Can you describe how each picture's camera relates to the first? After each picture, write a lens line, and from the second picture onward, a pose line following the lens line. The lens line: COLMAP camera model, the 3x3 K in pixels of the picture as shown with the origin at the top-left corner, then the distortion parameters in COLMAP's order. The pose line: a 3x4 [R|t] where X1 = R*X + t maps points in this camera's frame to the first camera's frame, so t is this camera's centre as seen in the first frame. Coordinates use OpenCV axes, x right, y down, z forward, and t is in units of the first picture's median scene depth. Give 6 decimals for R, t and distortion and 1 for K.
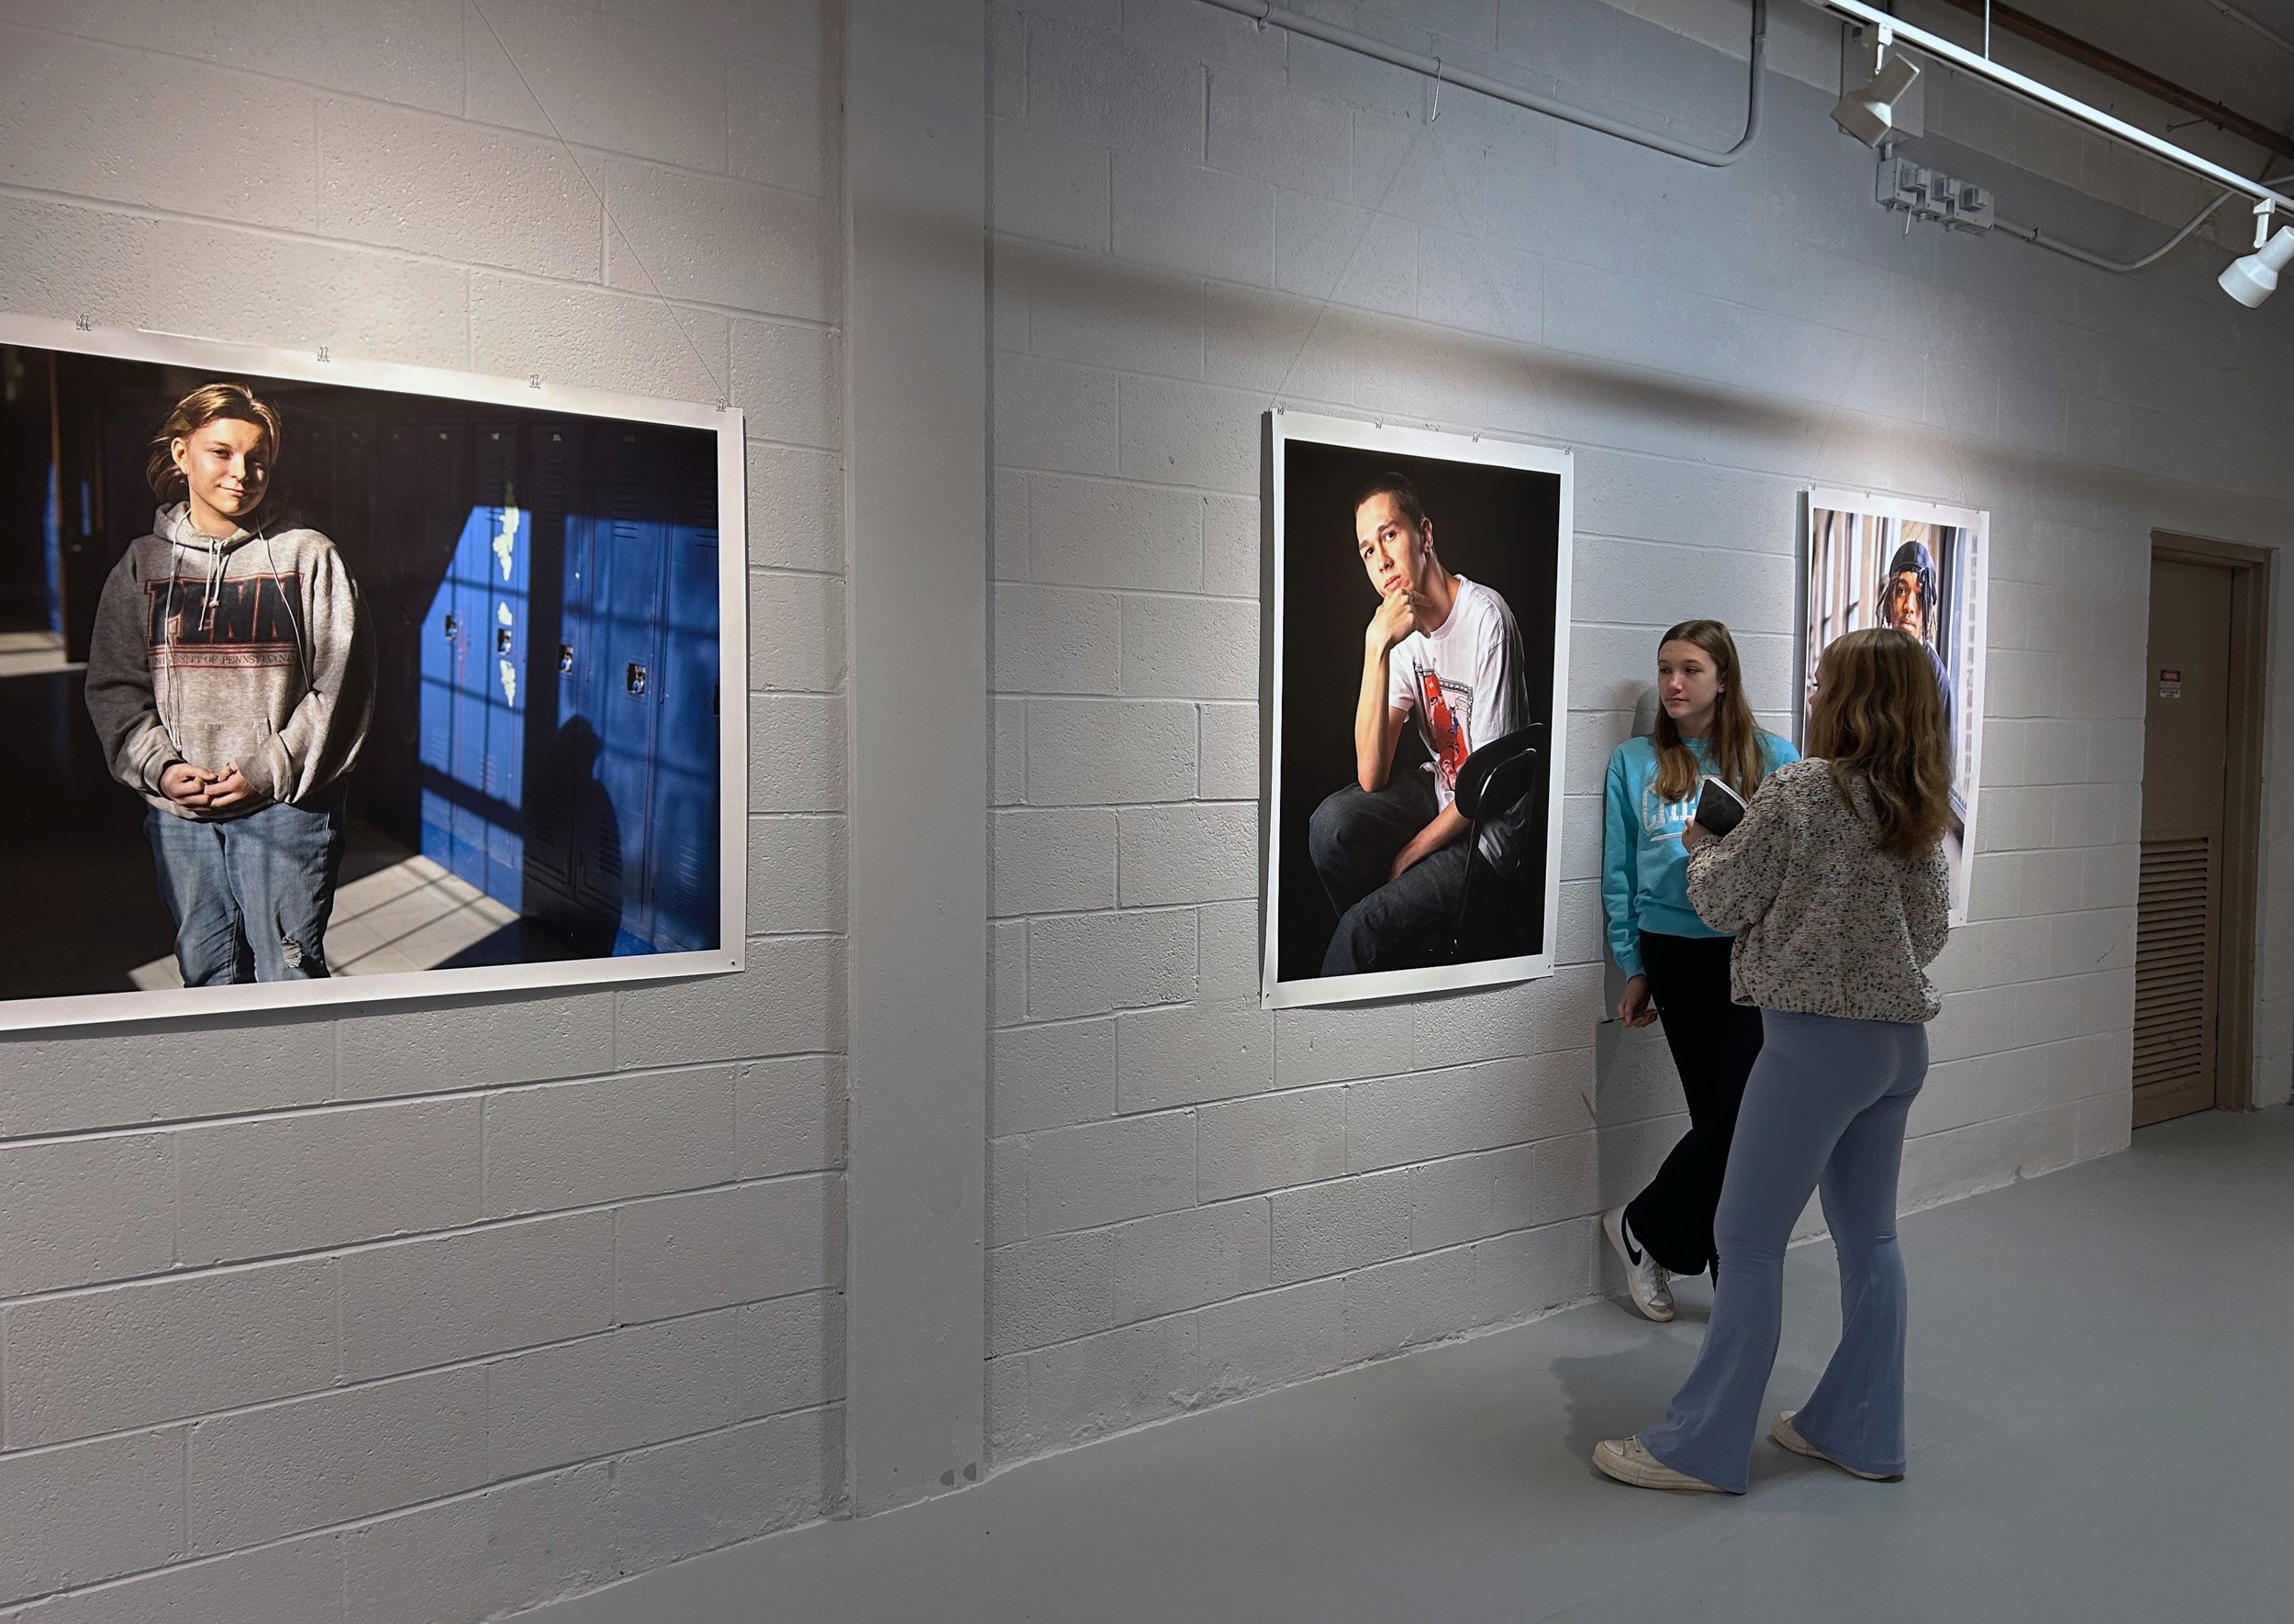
lens RADIAL K [[1797.6, 0, 1146.2], [0, 1797.6, 815.8], [0, 0, 1]] dist [0.002866, -0.000900]
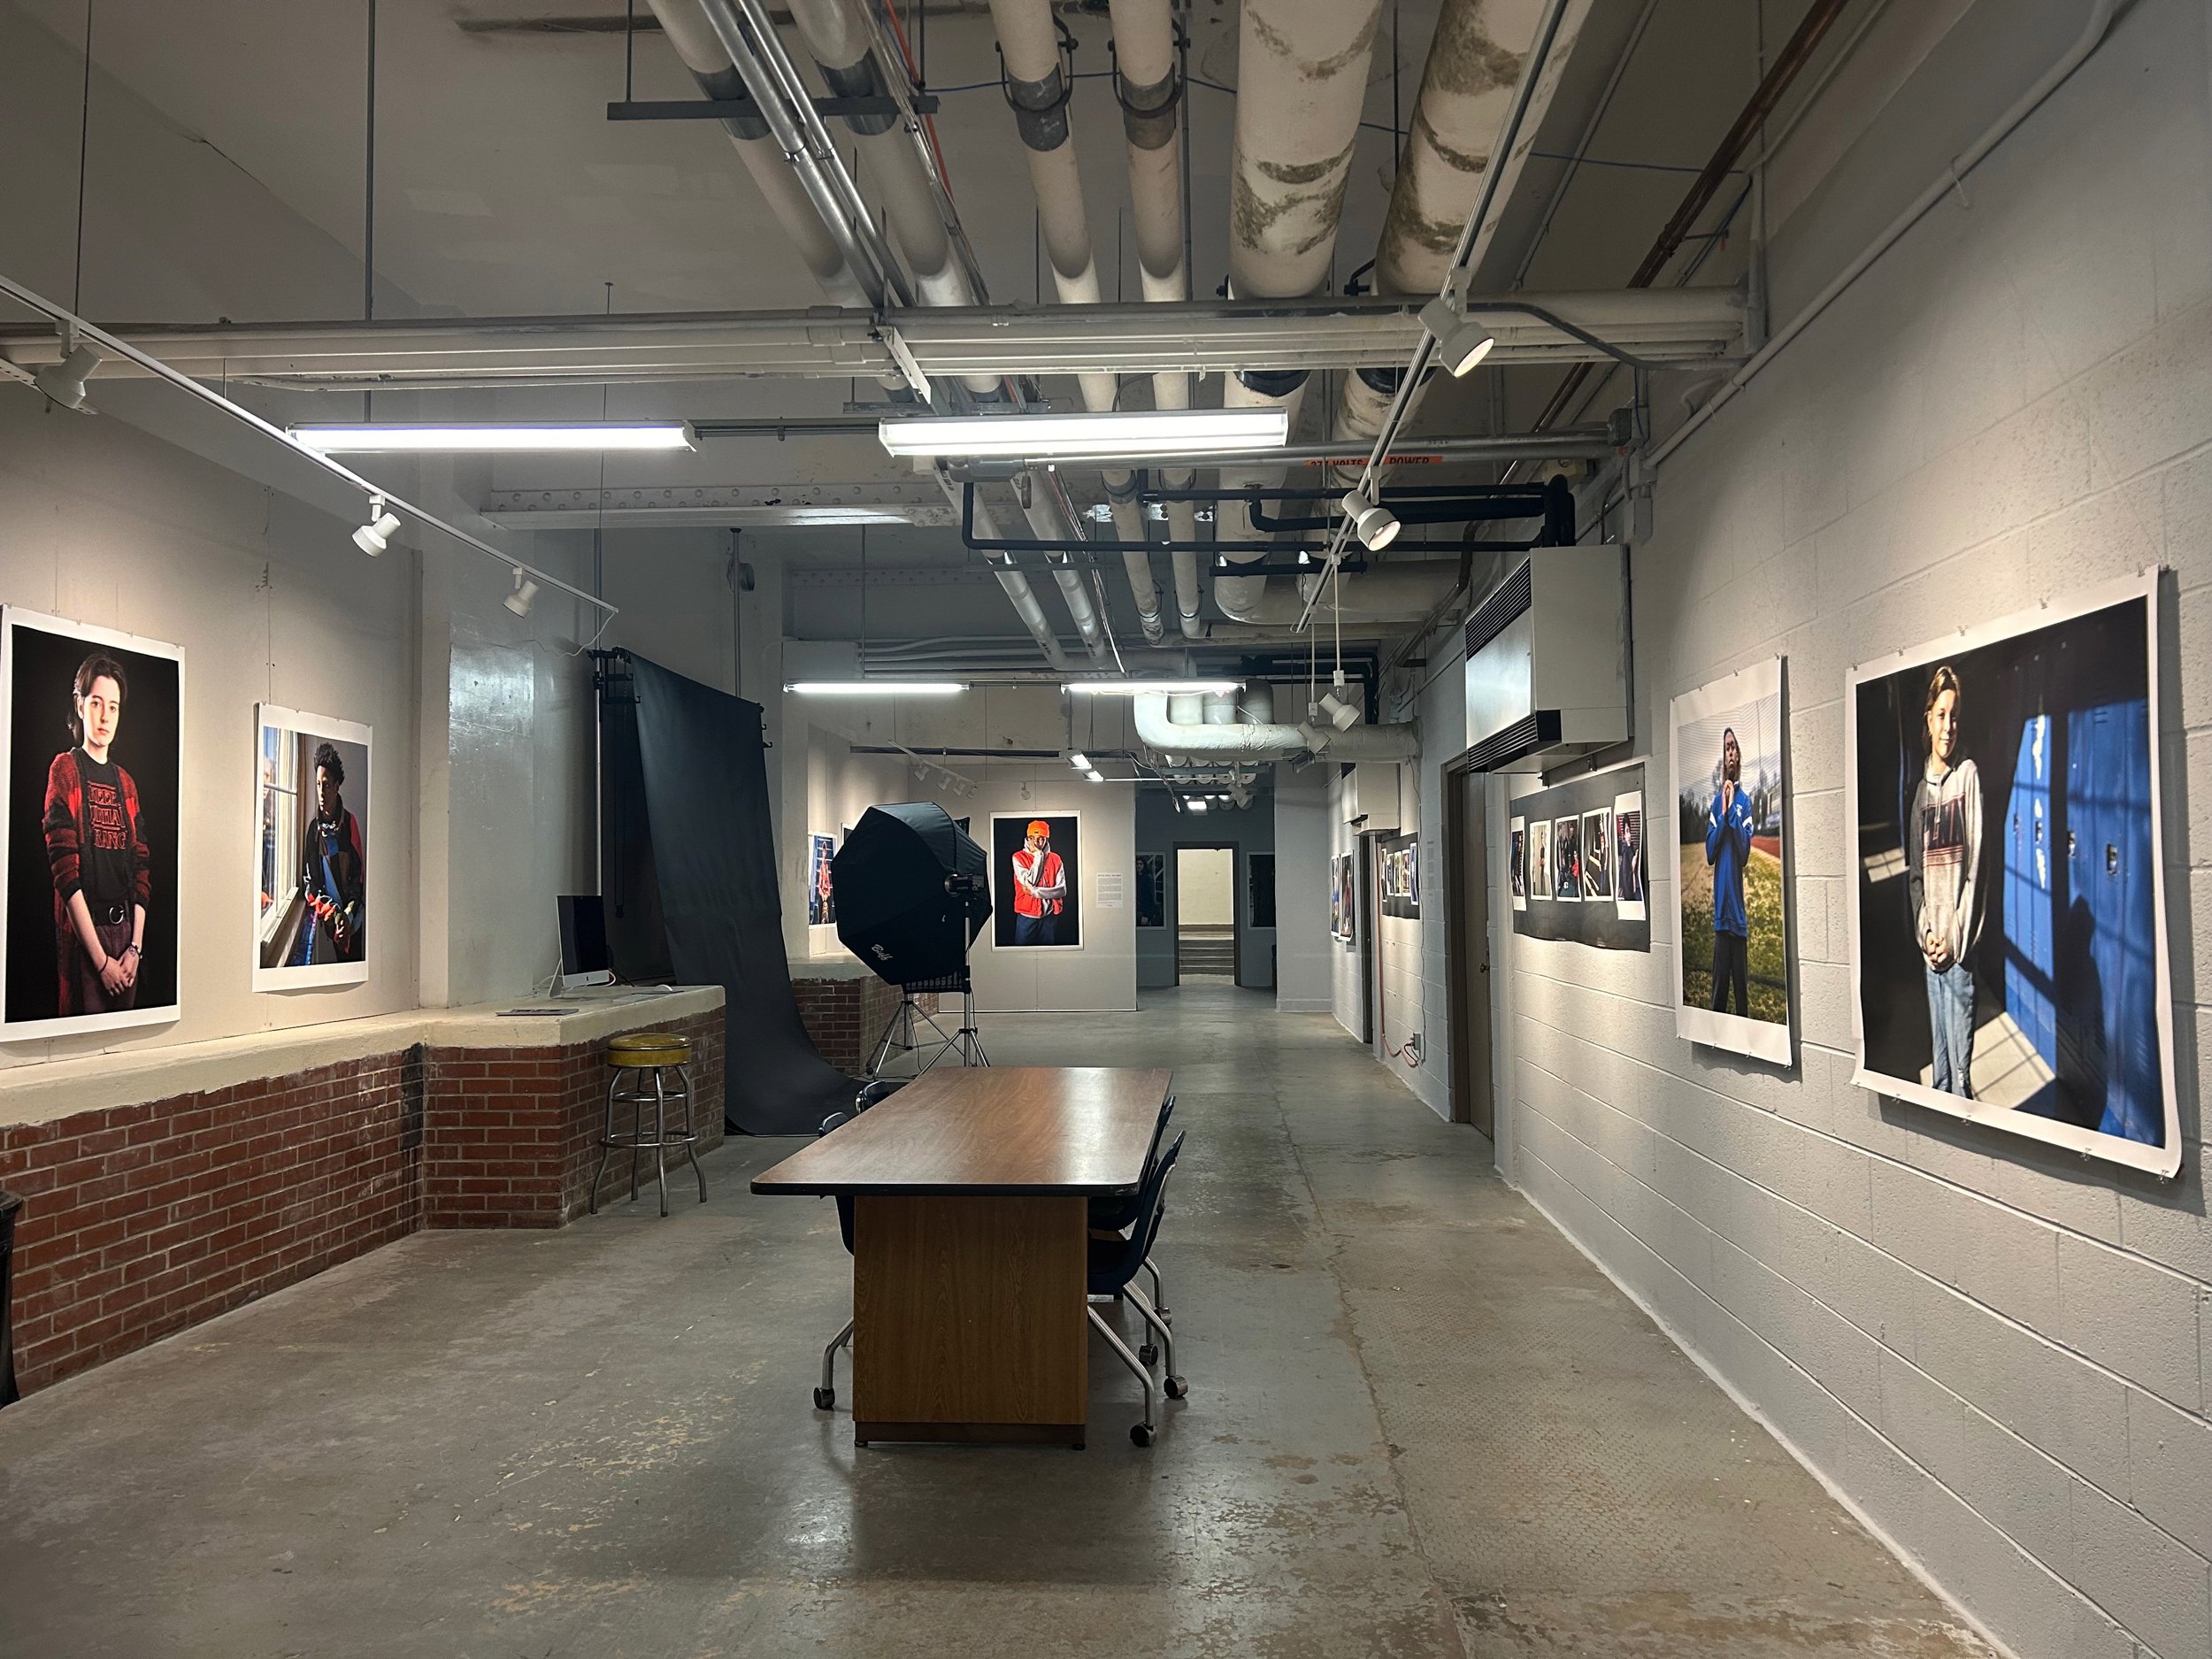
lens RADIAL K [[1672.6, 0, 1107.8], [0, 1672.6, 830.8], [0, 0, 1]] dist [-0.000309, -0.000188]
pose [[-0.655785, -0.051315, -0.753202, 0.645235], [-0.064464, 0.997850, -0.011856, -0.036248], [0.752190, 0.040779, -0.657683, 0.969109]]
